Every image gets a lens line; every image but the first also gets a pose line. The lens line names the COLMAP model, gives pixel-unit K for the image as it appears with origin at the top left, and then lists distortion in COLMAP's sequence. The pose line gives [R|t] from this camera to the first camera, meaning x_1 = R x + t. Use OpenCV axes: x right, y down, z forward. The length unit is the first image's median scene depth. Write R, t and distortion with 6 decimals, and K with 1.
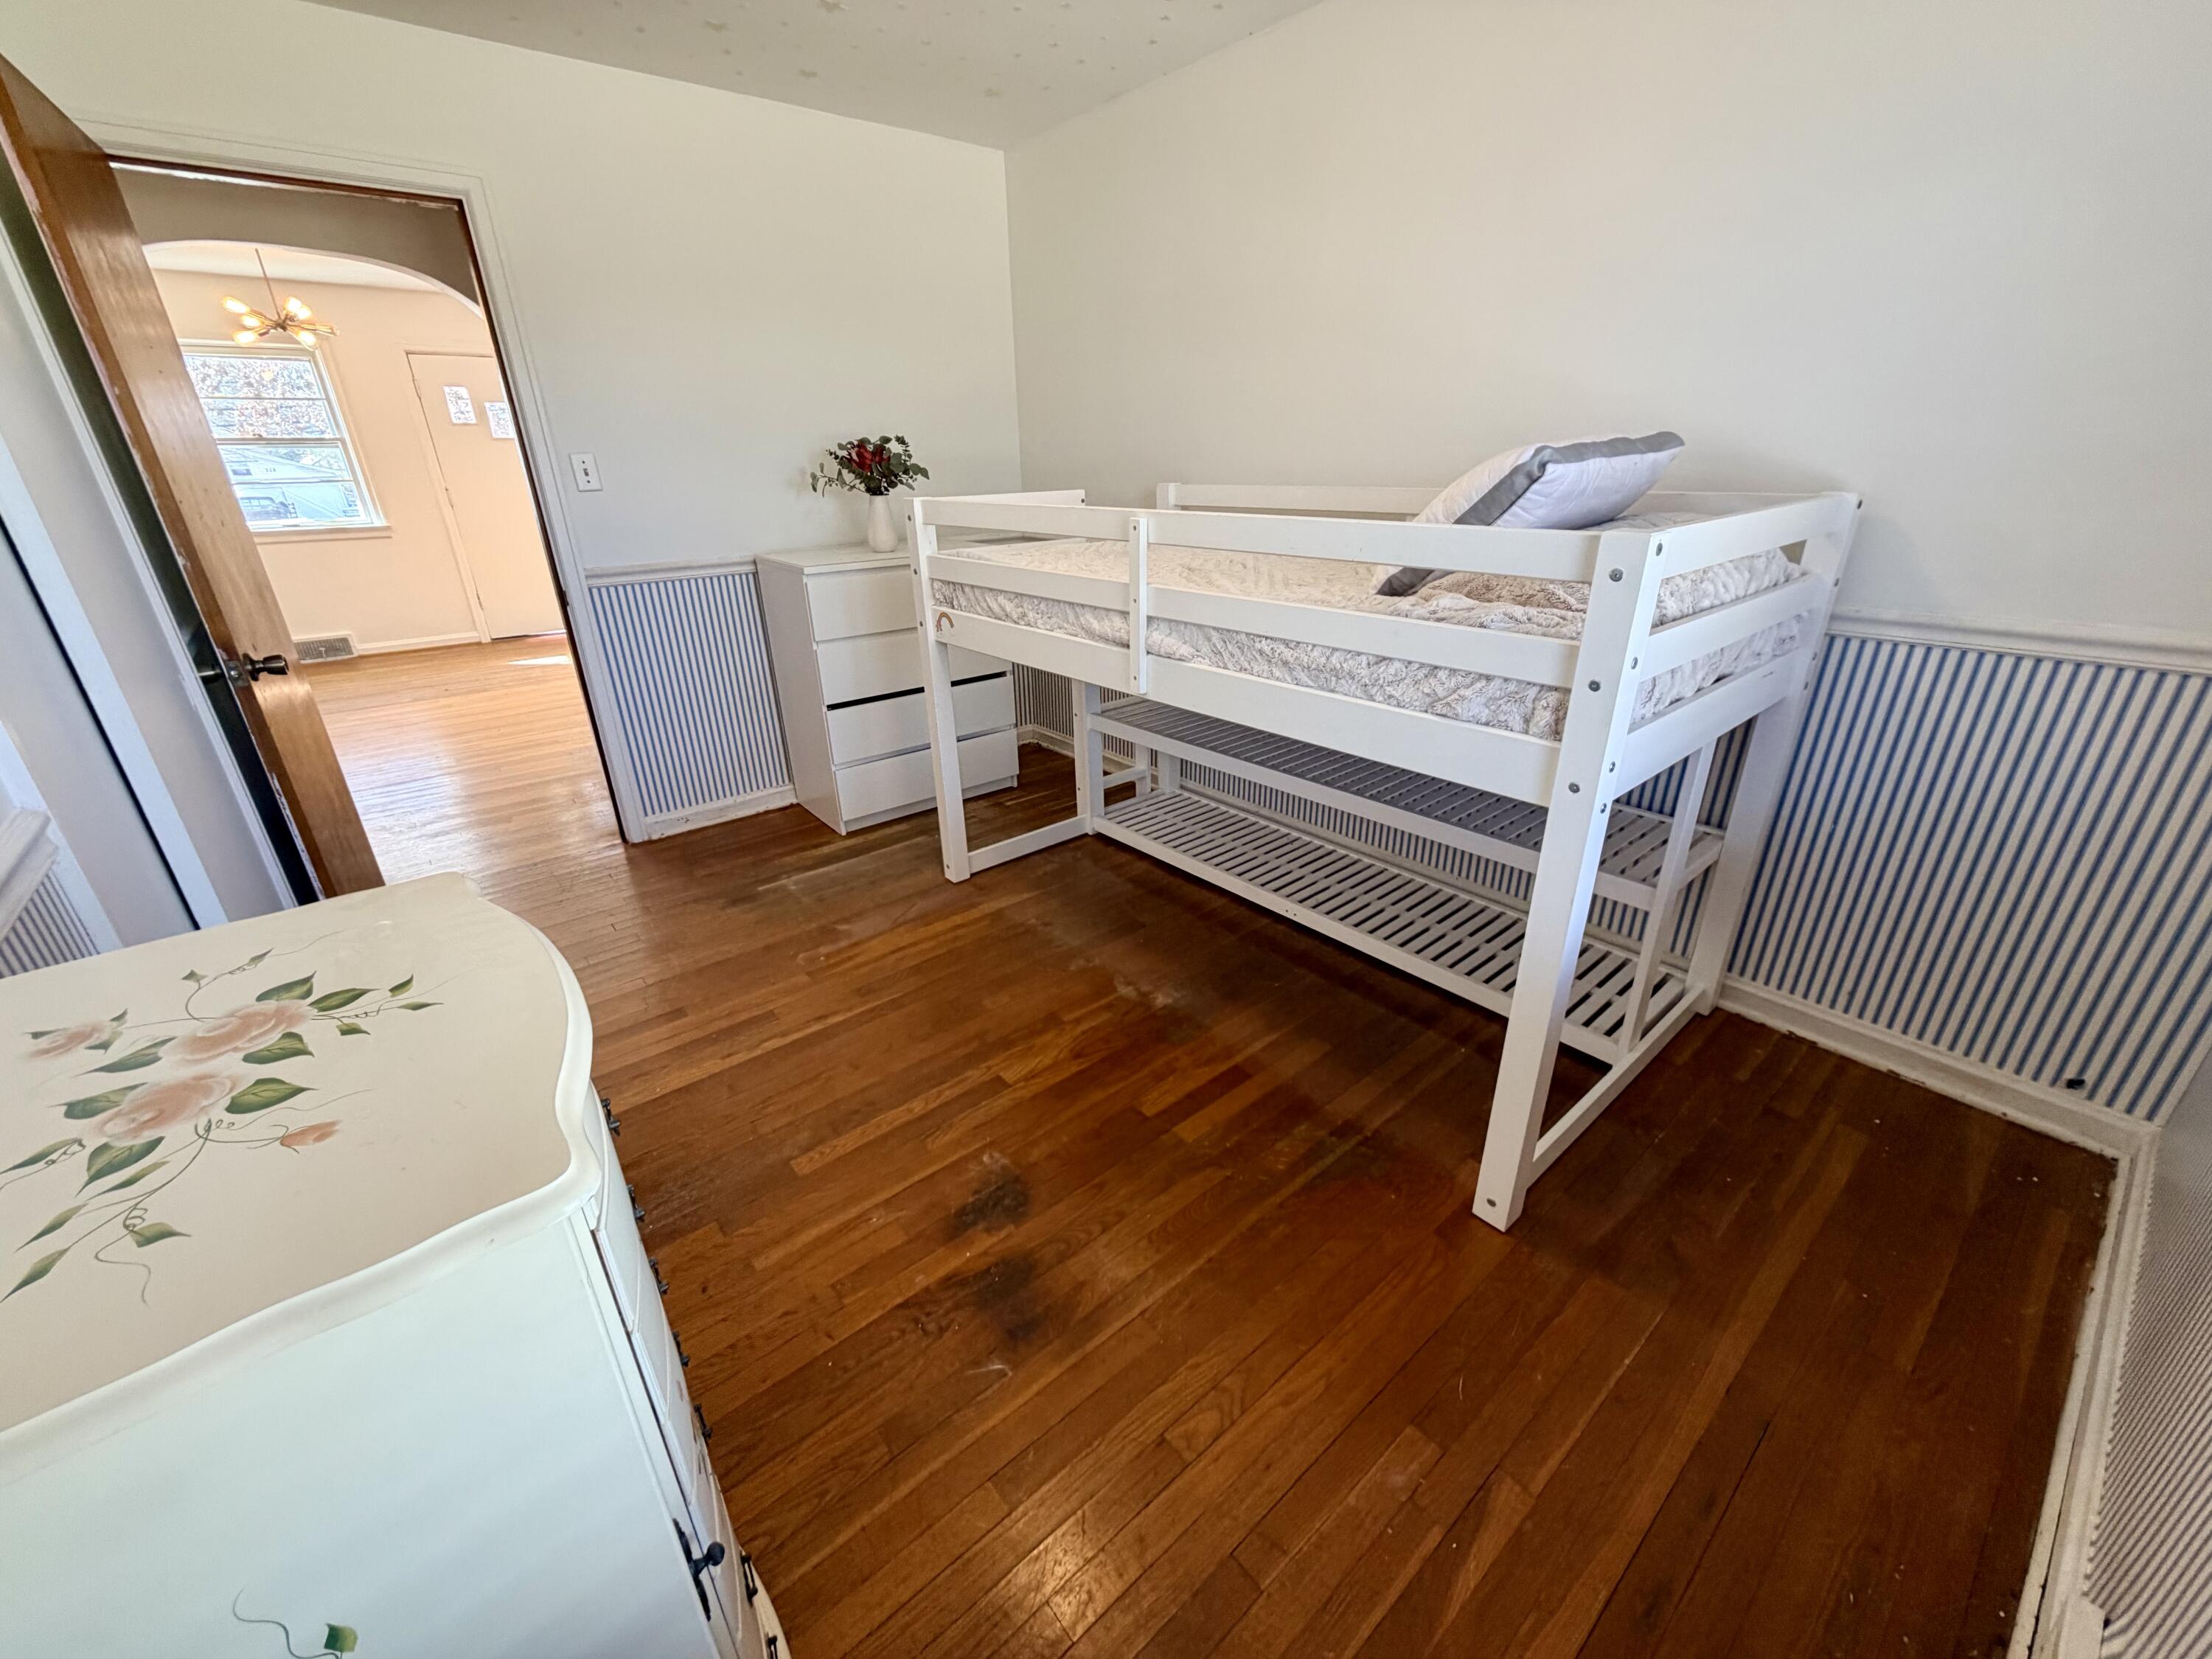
lens RADIAL K [[880.0, 0, 1113.6], [0, 880.0, 831.3], [0, 0, 1]] dist [-0.000040, -0.000216]
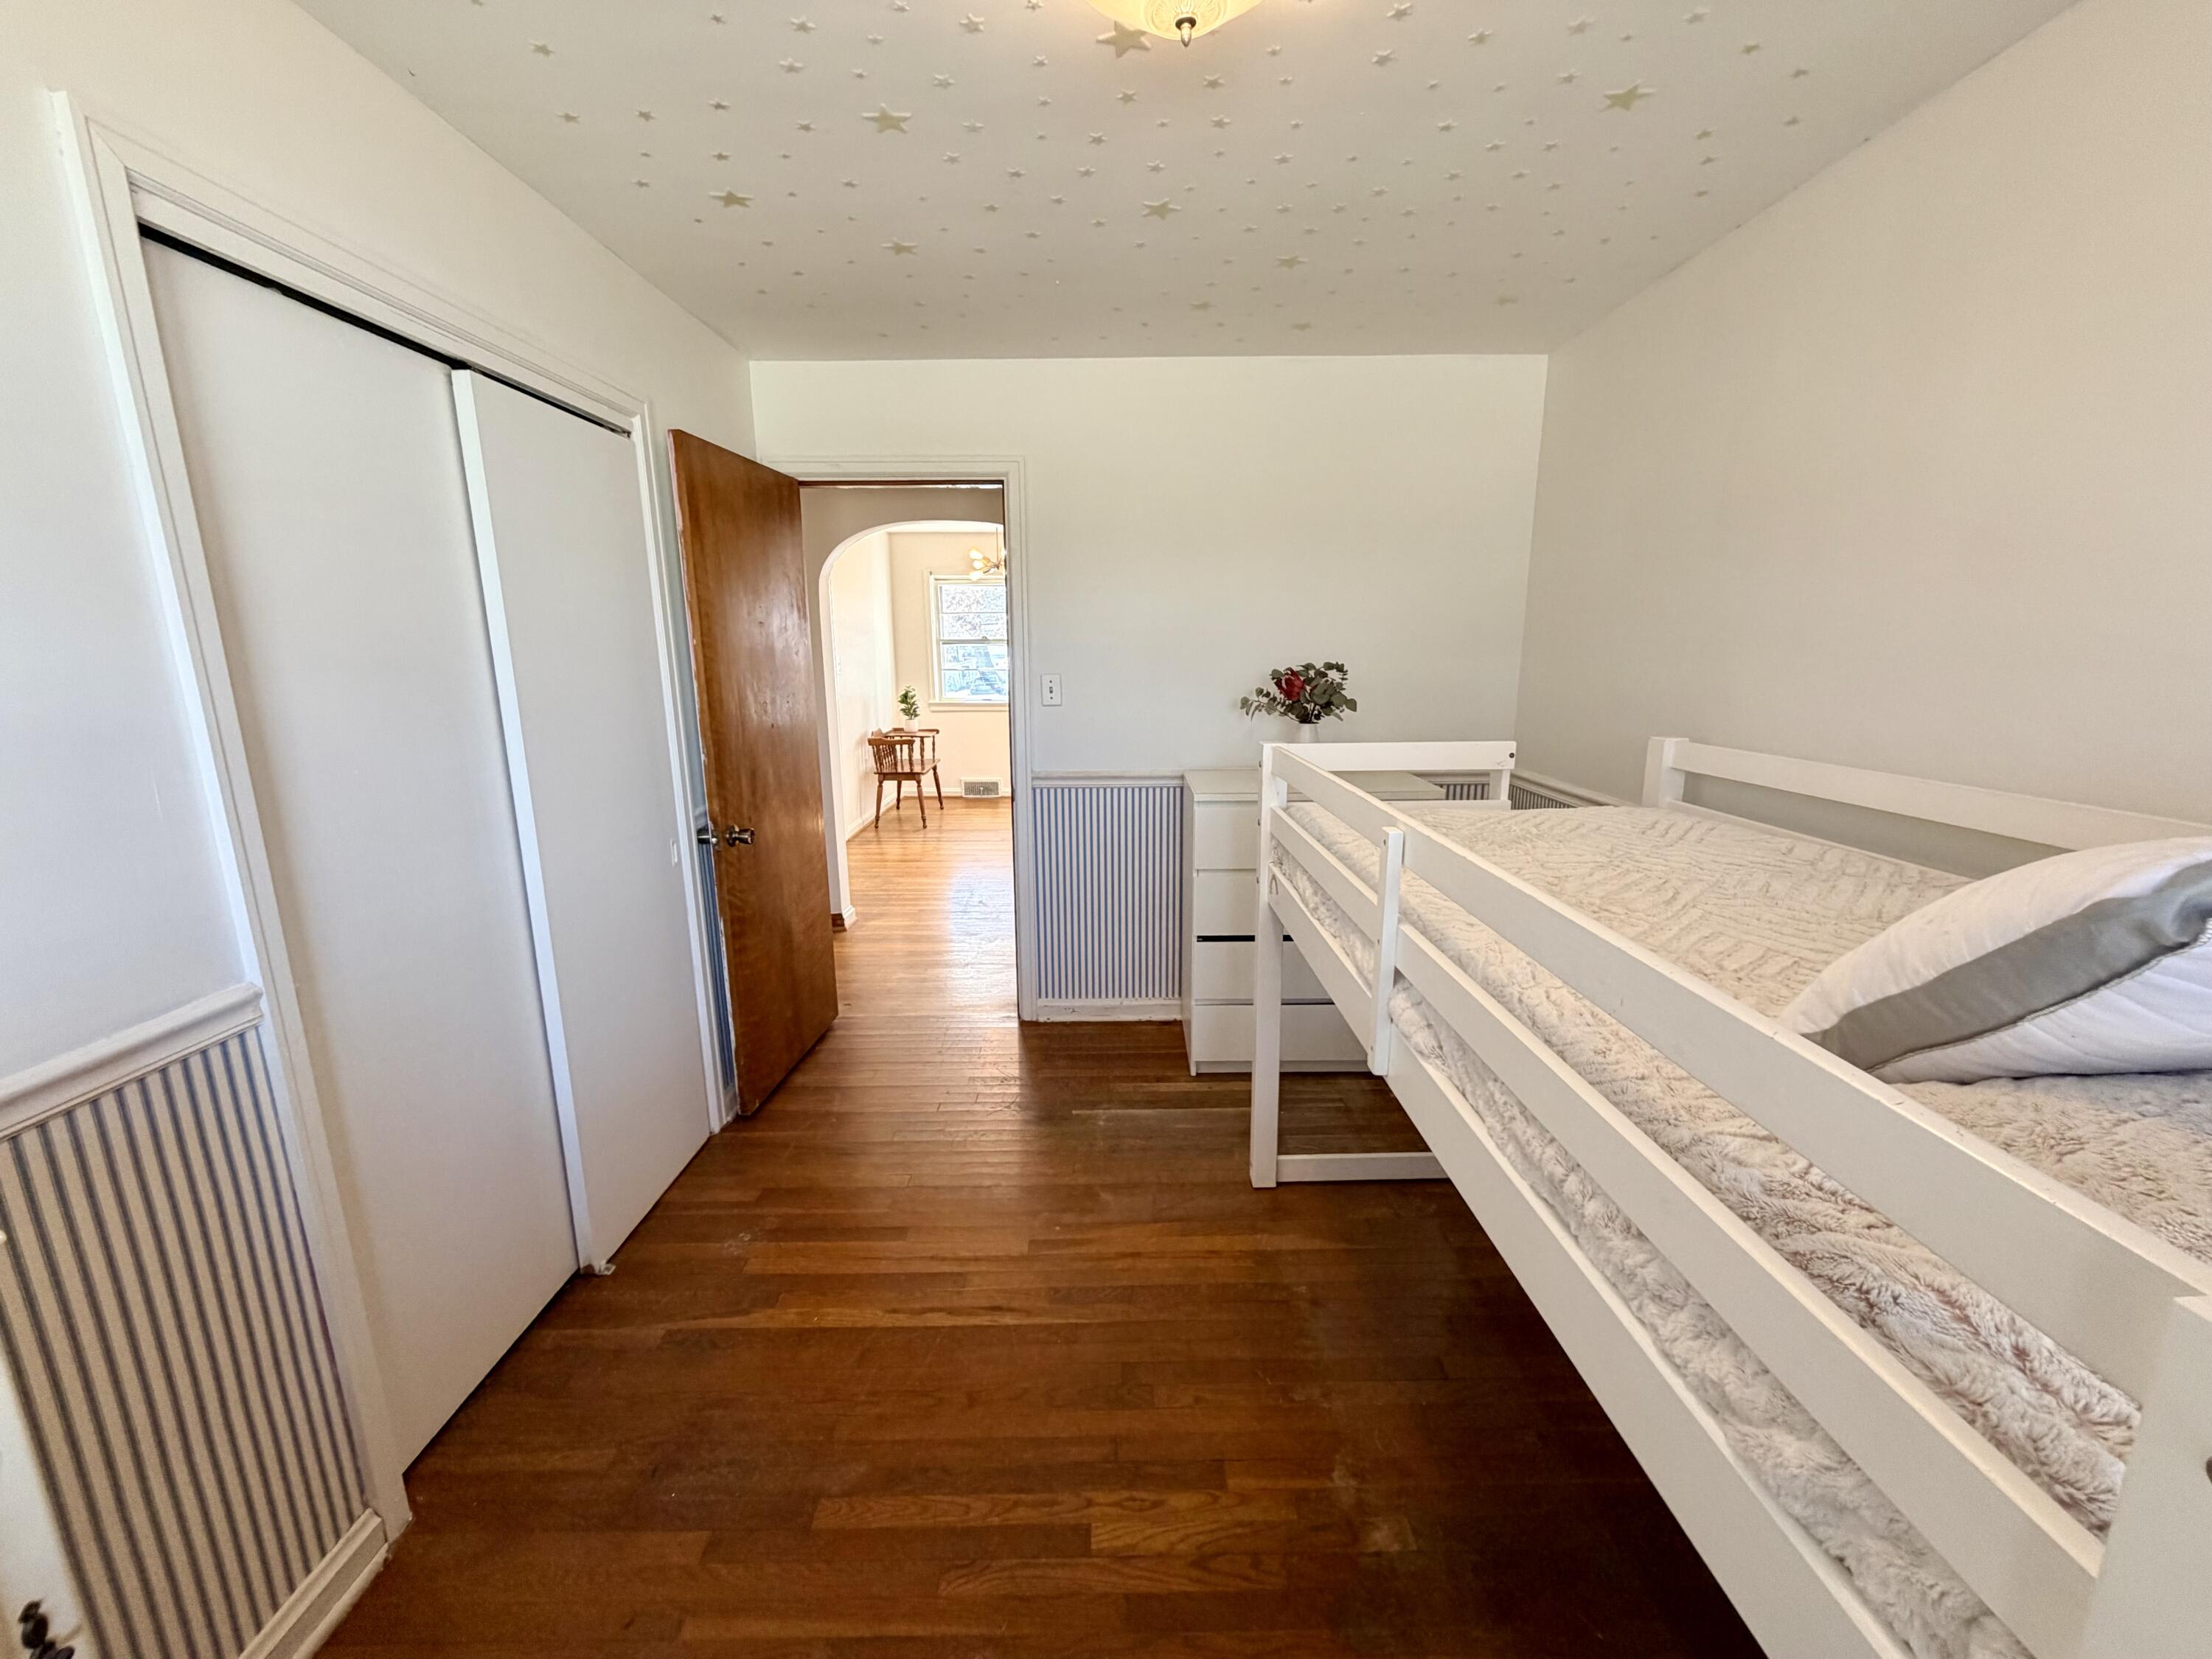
lens RADIAL K [[880.0, 0, 1113.6], [0, 880.0, 831.3], [0, 0, 1]] dist [-0.000040, -0.000216]
pose [[0.772875, 0.144489, -0.617889, 0.179554], [-0.258656, 0.960900, -0.098835, -0.148206], [0.579449, 0.236208, 0.780029, 0.220844]]
